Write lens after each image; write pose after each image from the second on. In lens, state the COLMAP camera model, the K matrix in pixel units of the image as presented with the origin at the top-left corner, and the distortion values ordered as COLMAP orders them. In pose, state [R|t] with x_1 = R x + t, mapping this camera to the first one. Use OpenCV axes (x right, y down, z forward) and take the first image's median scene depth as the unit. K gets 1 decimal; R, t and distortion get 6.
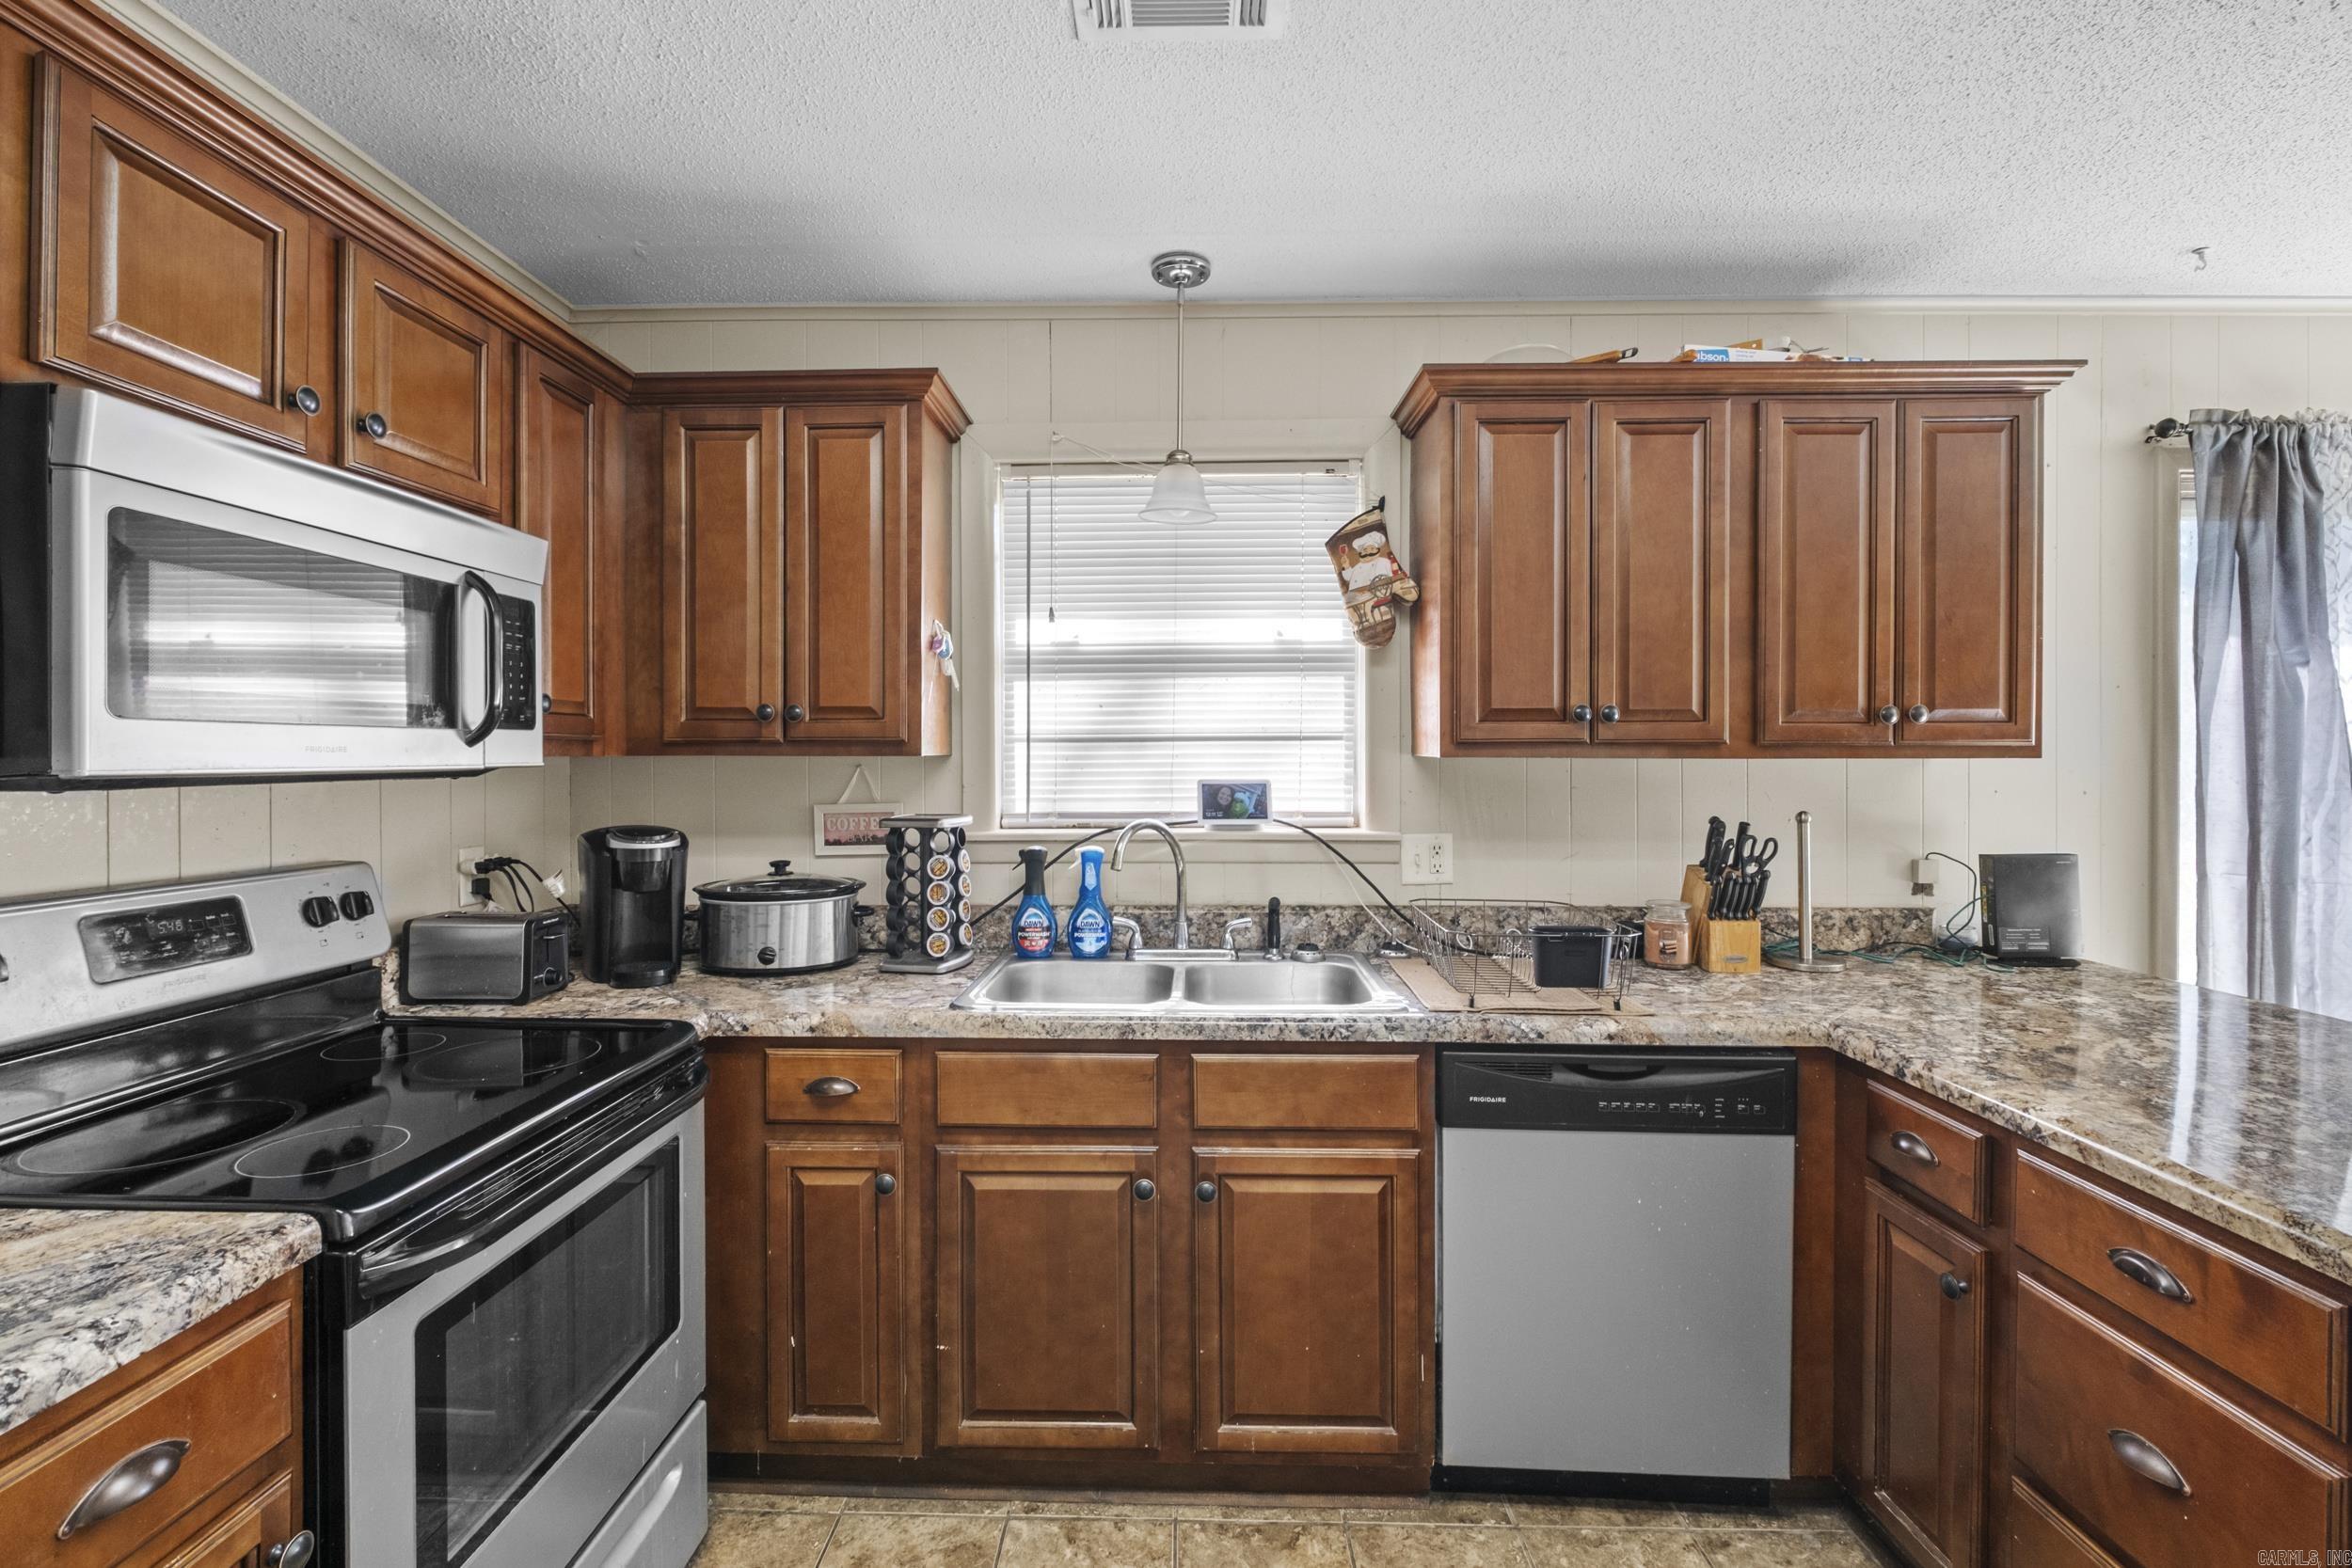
lens RADIAL K [[1031.5, 0, 1164.9], [0, 1031.5, 753.2], [0, 0, 1]] dist [-0.005187, 0.000381]
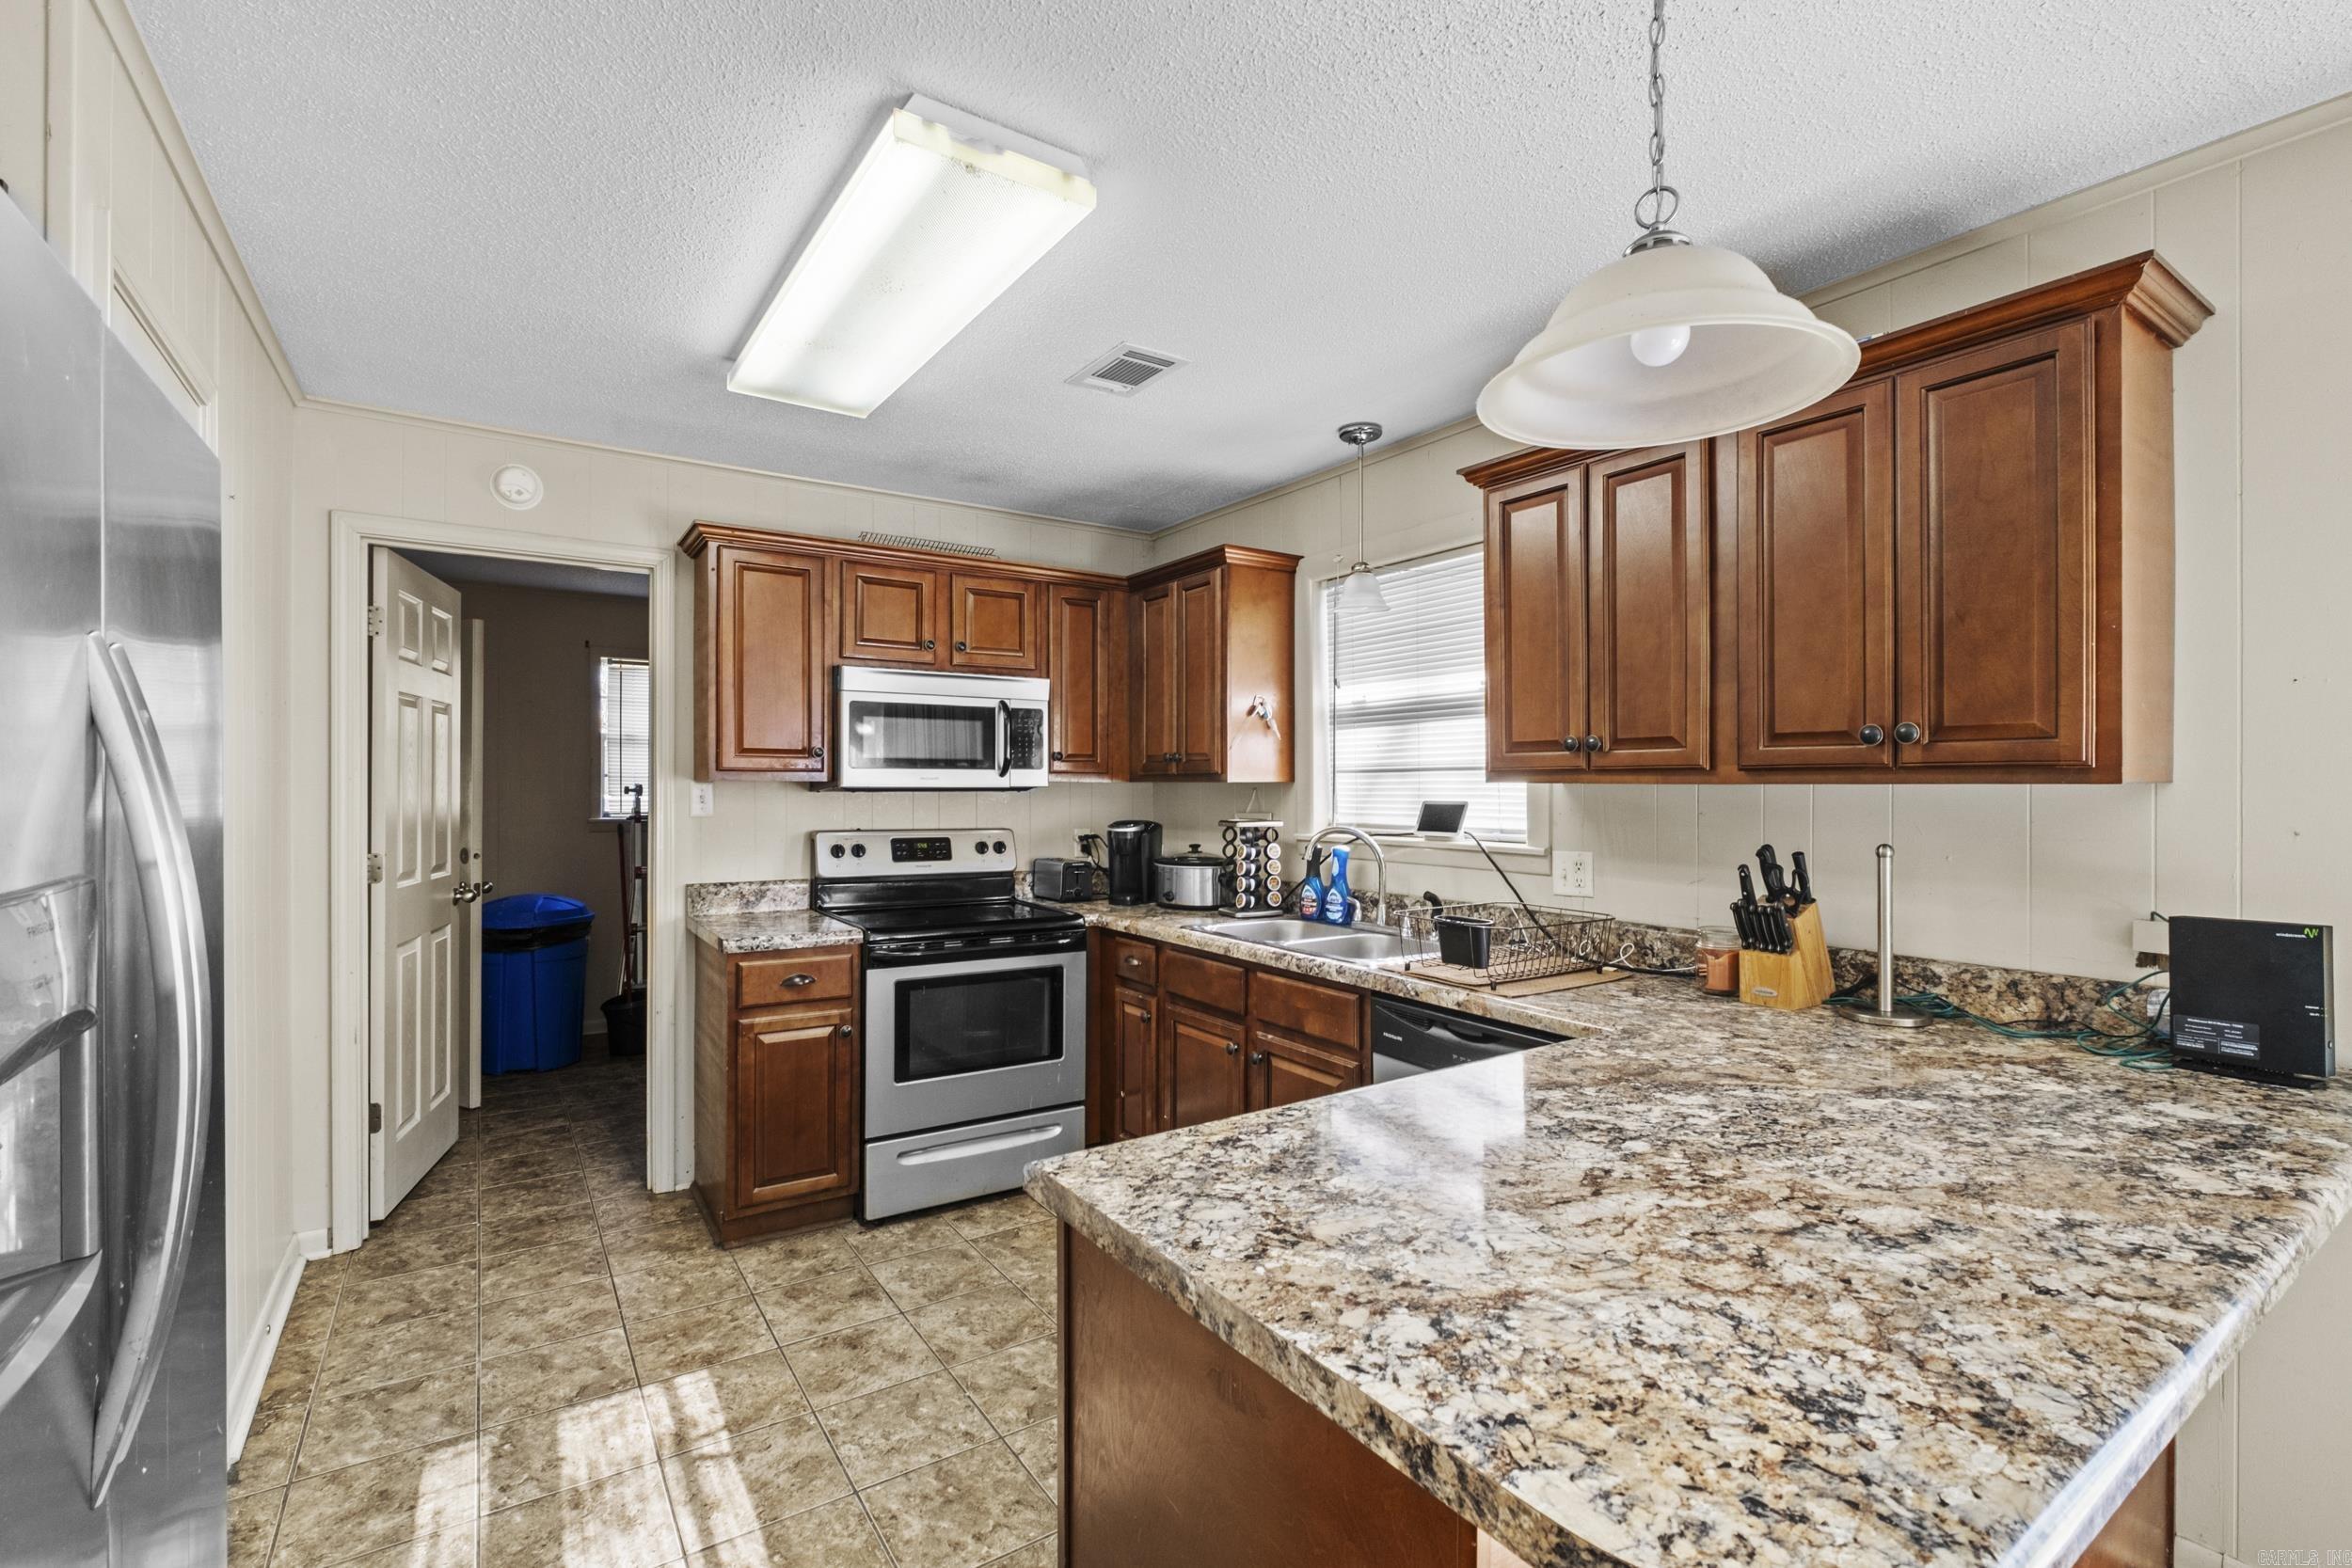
lens RADIAL K [[1028.3, 0, 1170.7], [0, 1028.3, 778.2], [0, 0, 1]] dist [-0.001385, 0.000060]
pose [[0.578346, -0.004246, -0.815780, 1.012748], [-0.001141, 0.999981, -0.006013, 0.006030], [0.815790, 0.004408, 0.578331, -0.010870]]
